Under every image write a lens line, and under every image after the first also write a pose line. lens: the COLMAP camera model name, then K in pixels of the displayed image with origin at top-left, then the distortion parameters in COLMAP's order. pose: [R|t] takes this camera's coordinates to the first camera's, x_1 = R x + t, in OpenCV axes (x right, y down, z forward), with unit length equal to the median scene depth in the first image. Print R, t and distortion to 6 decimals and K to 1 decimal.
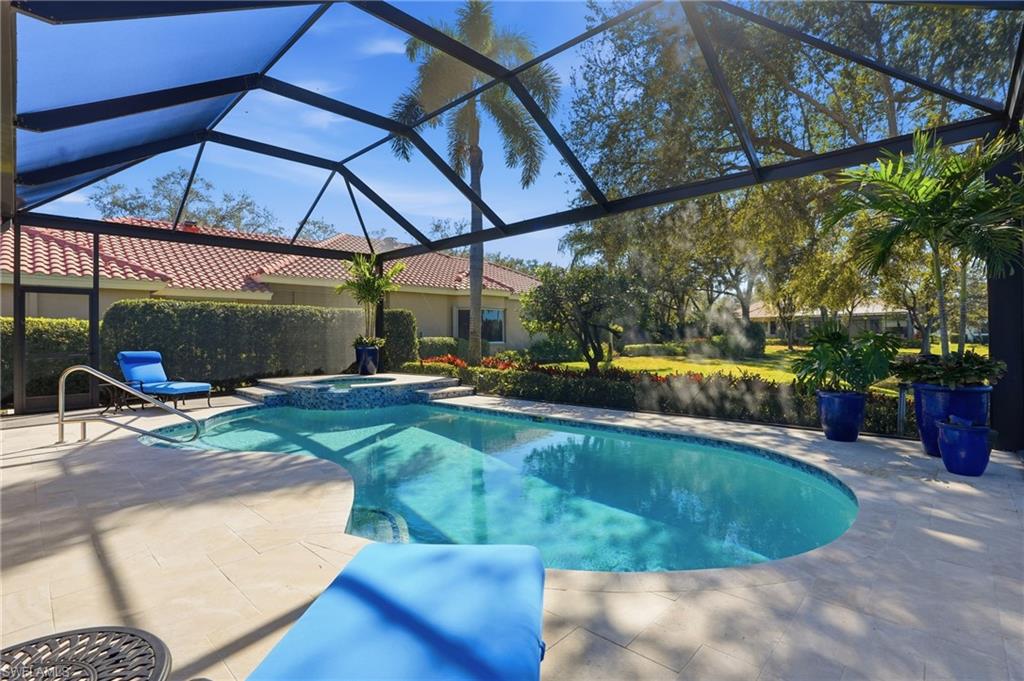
lens RADIAL K [[486.1, 0, 512.0], [0, 486.1, 340.5], [0, 0, 1]] dist [-0.054259, 0.024487]
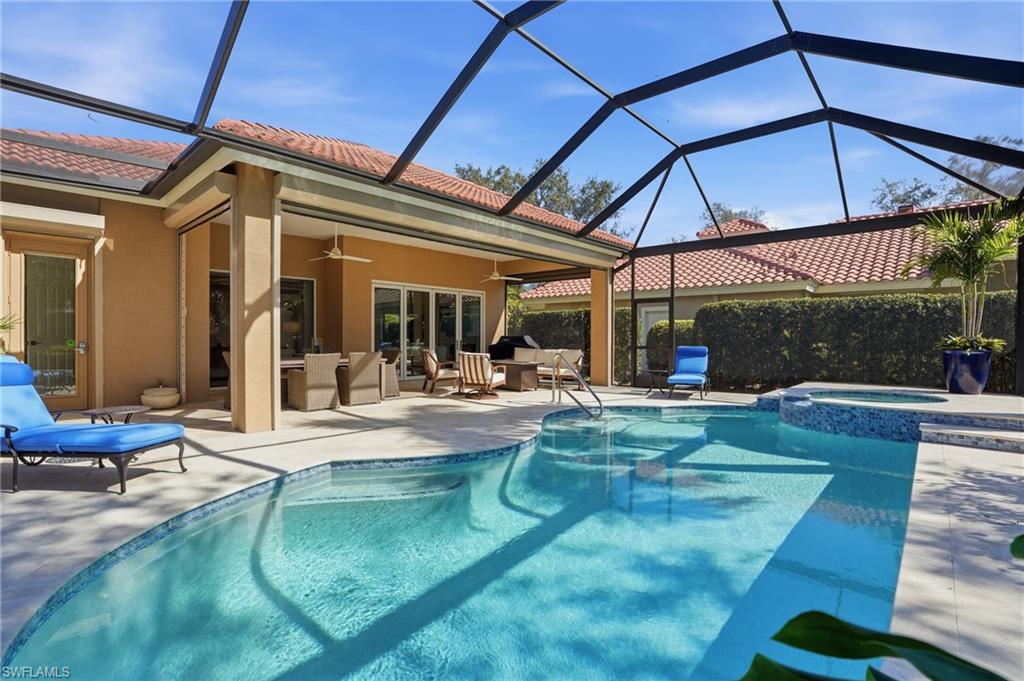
lens RADIAL K [[486.1, 0, 512.0], [0, 486.1, 340.5], [0, 0, 1]] dist [-0.054259, 0.024487]
pose [[0.036270, 0.014008, -0.999244, 0.429814], [-0.008360, 0.999871, 0.013713, -0.006005], [0.999307, 0.007856, 0.036383, 0.518564]]
